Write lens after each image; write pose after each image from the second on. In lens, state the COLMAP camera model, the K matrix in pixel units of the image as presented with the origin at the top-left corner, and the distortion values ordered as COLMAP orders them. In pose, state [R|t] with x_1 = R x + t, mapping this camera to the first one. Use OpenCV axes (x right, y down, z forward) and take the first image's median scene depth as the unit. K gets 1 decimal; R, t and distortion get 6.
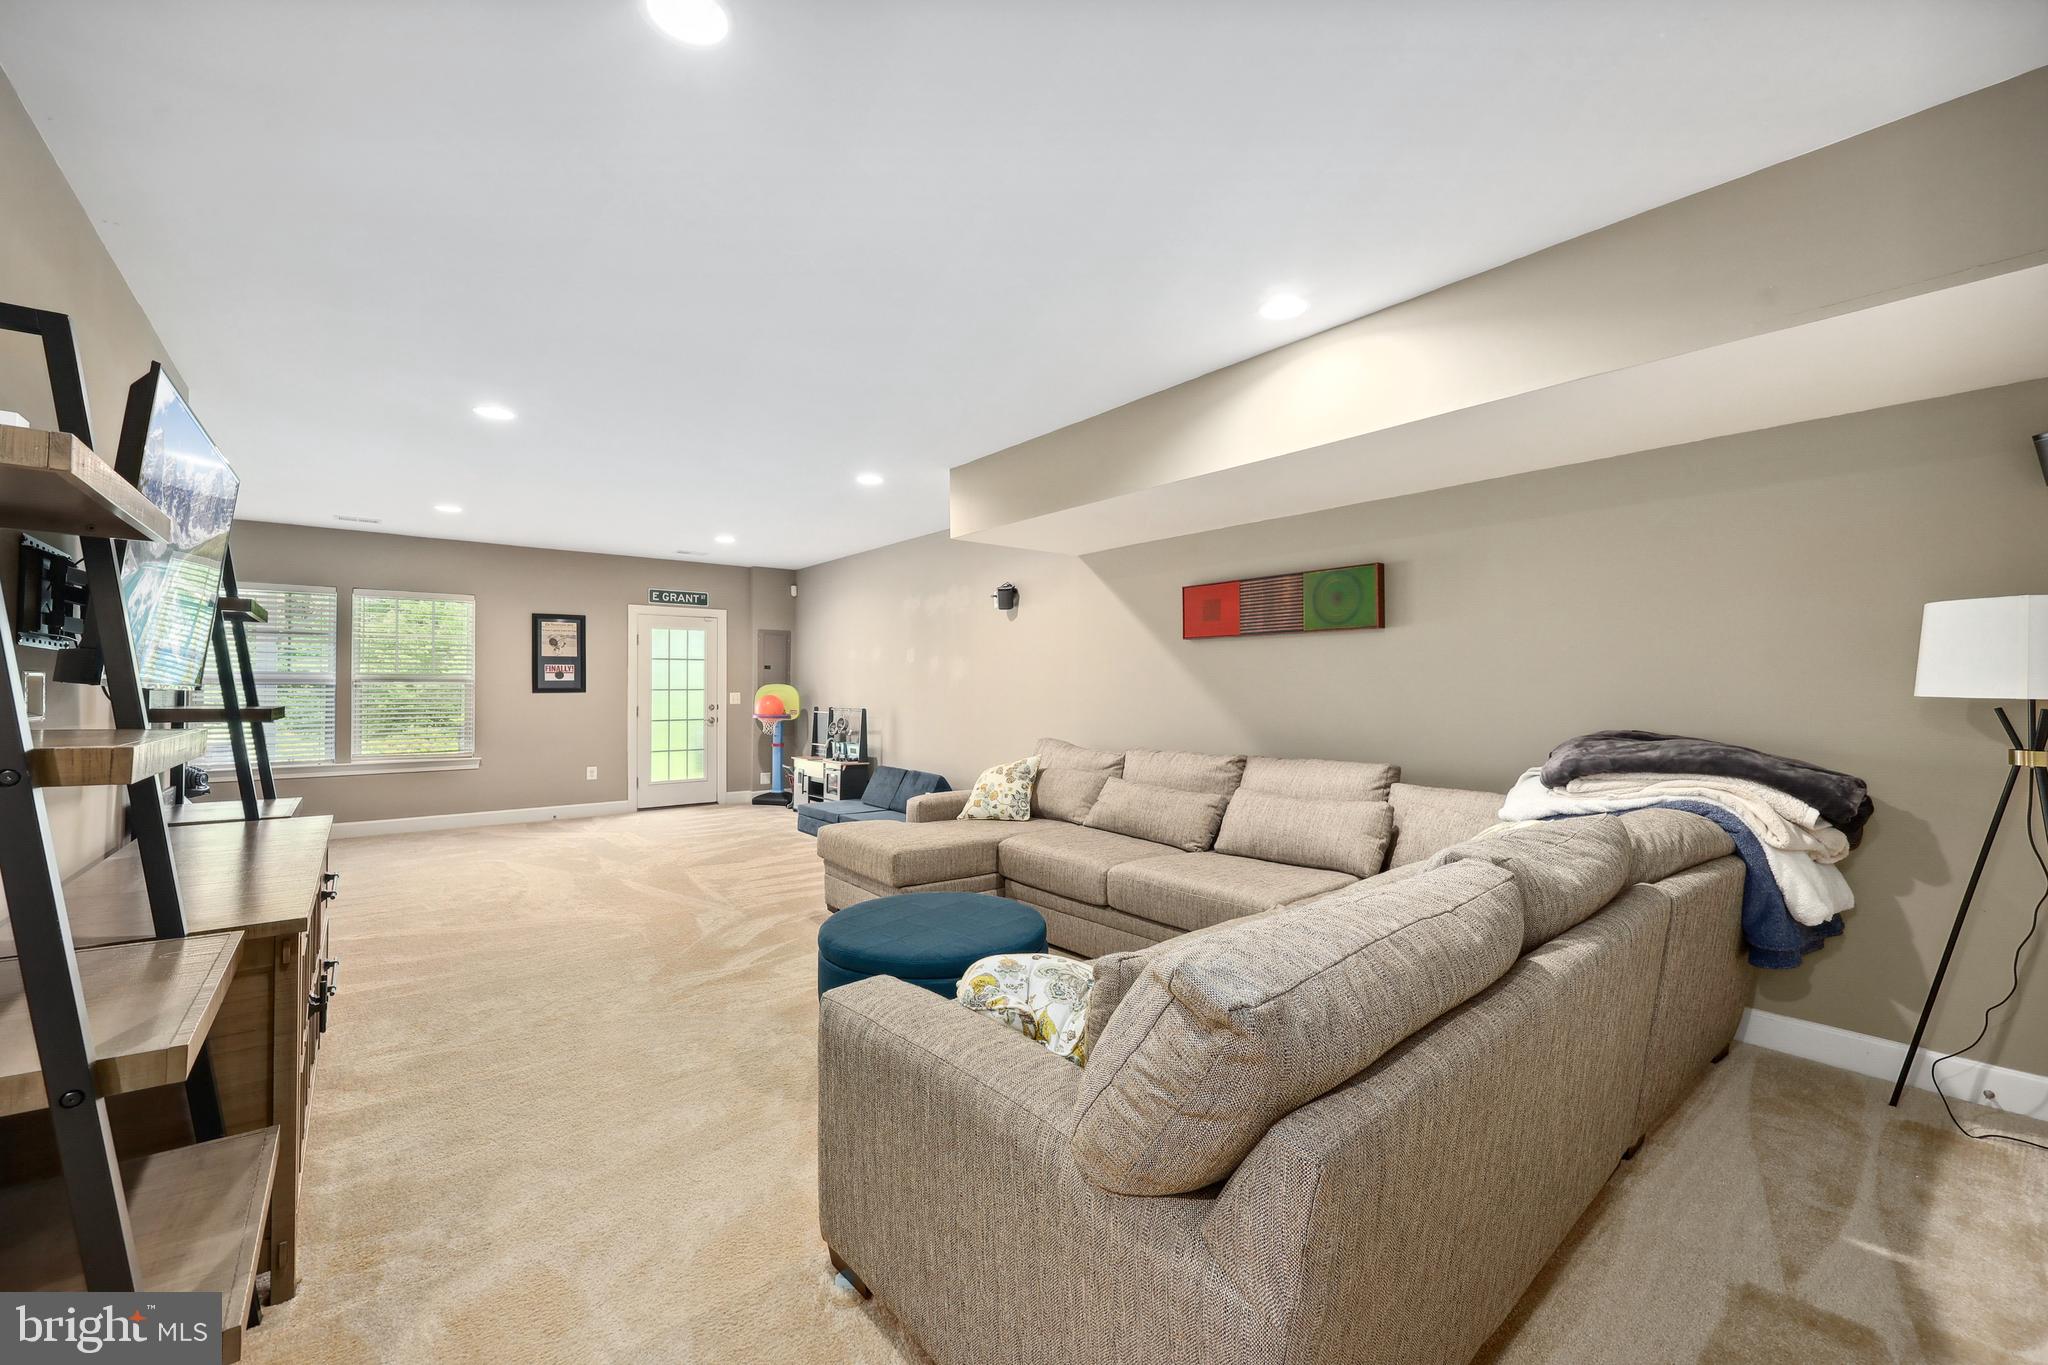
lens RADIAL K [[855.2, 0, 1027.2], [0, 855.2, 678.7], [0, 0, 1]] dist [0.001054, -0.000081]
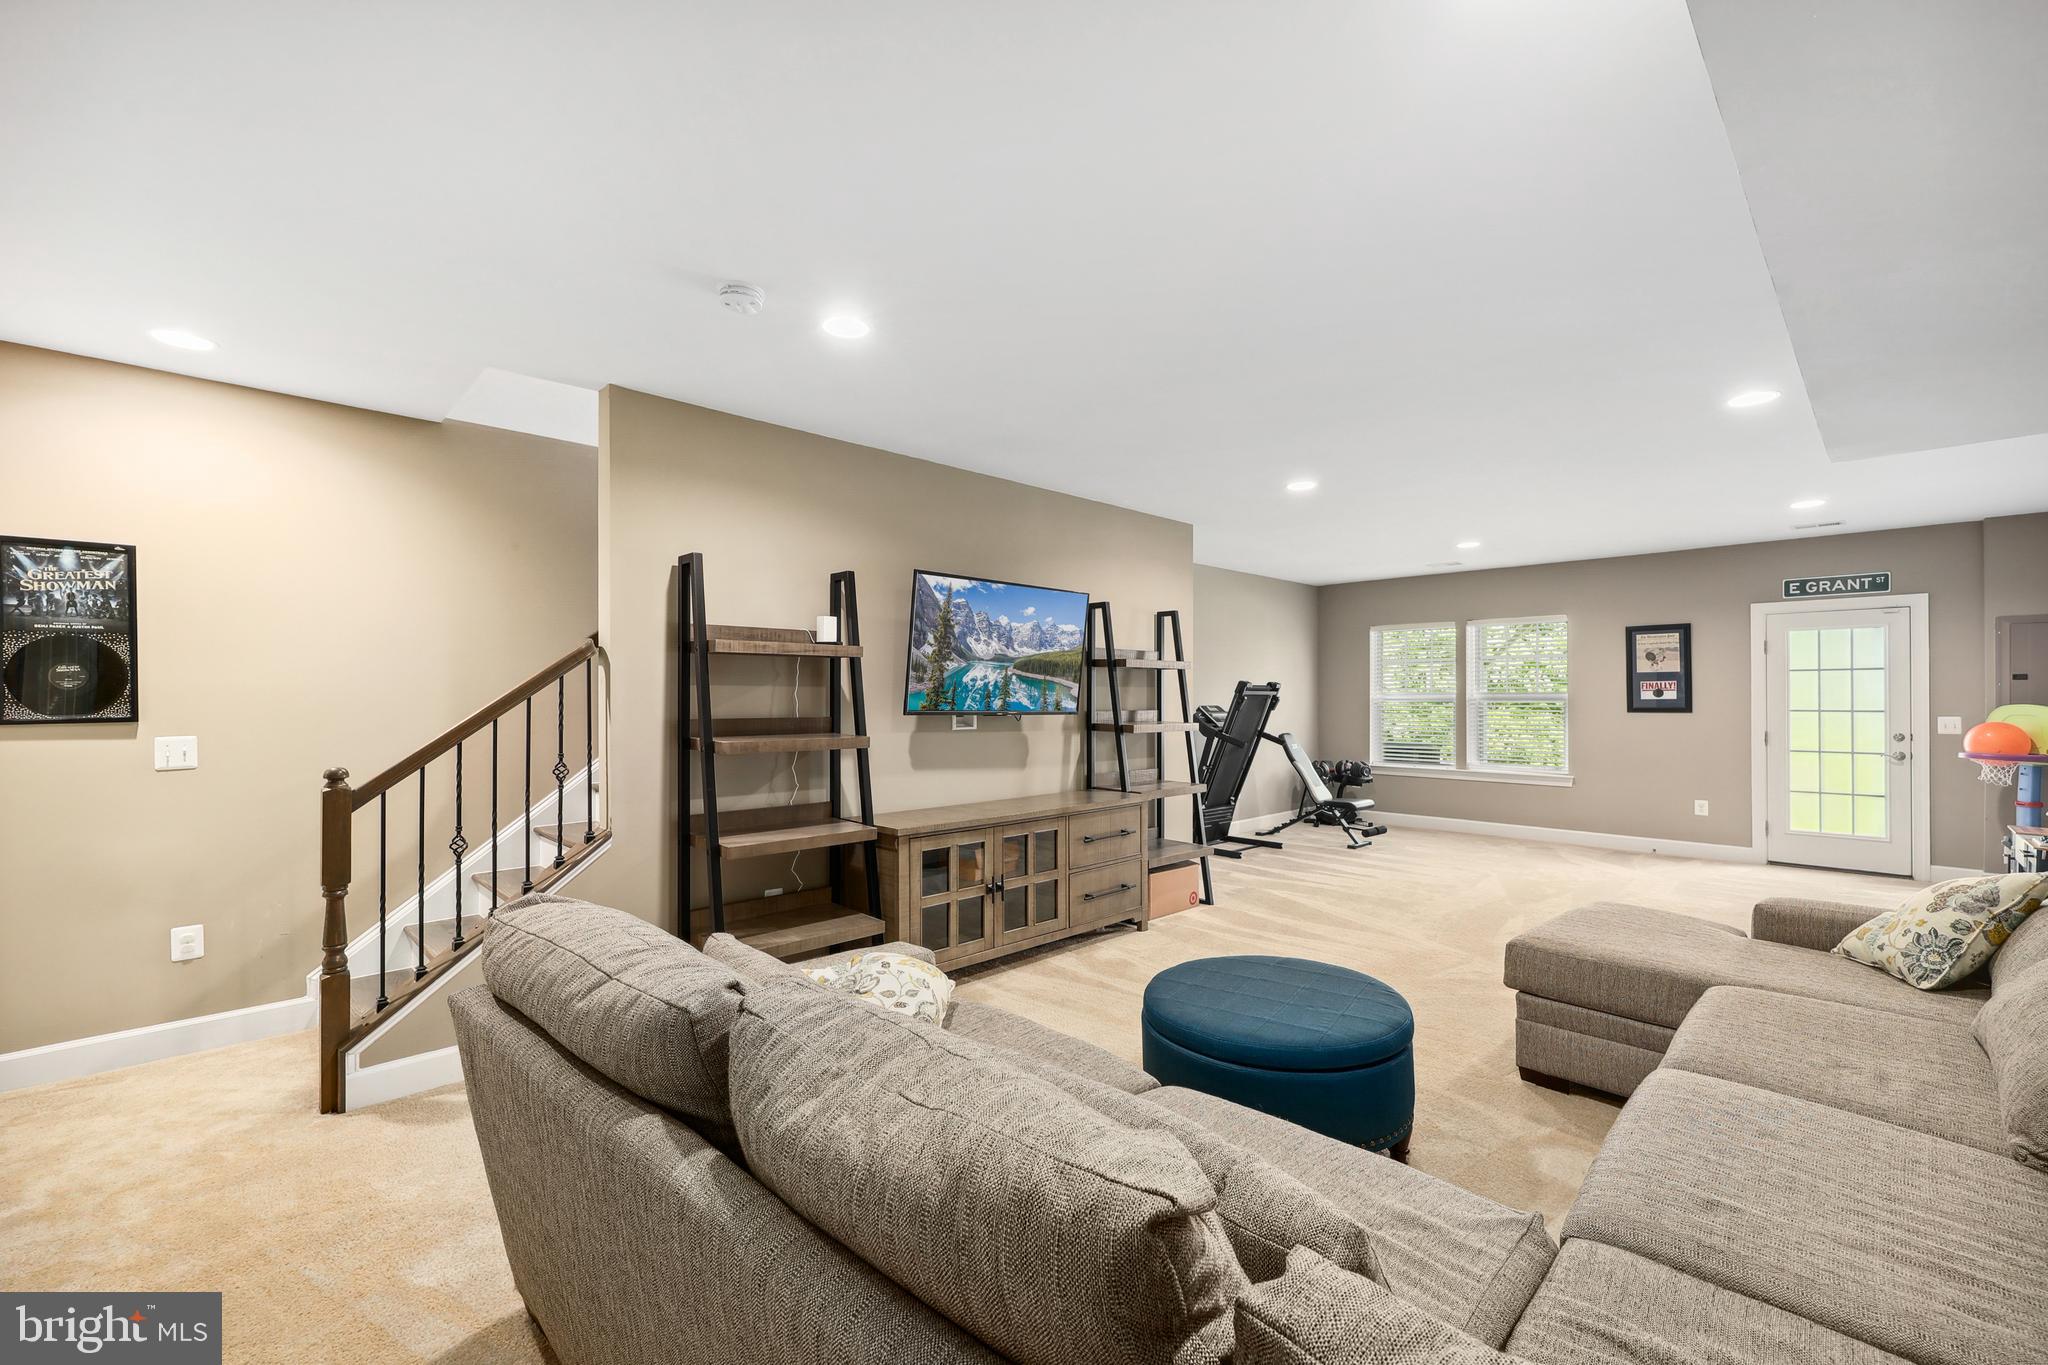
lens RADIAL K [[855.2, 0, 1026.6], [0, 855.2, 671.6], [0, 0, 1]] dist [0.001054, -0.000081]
pose [[0.072413, -0.028753, -0.996960, 0.294298], [0.011769, 0.999539, -0.027973, -0.009068], [0.997305, -0.009707, 0.072718, 0.271564]]
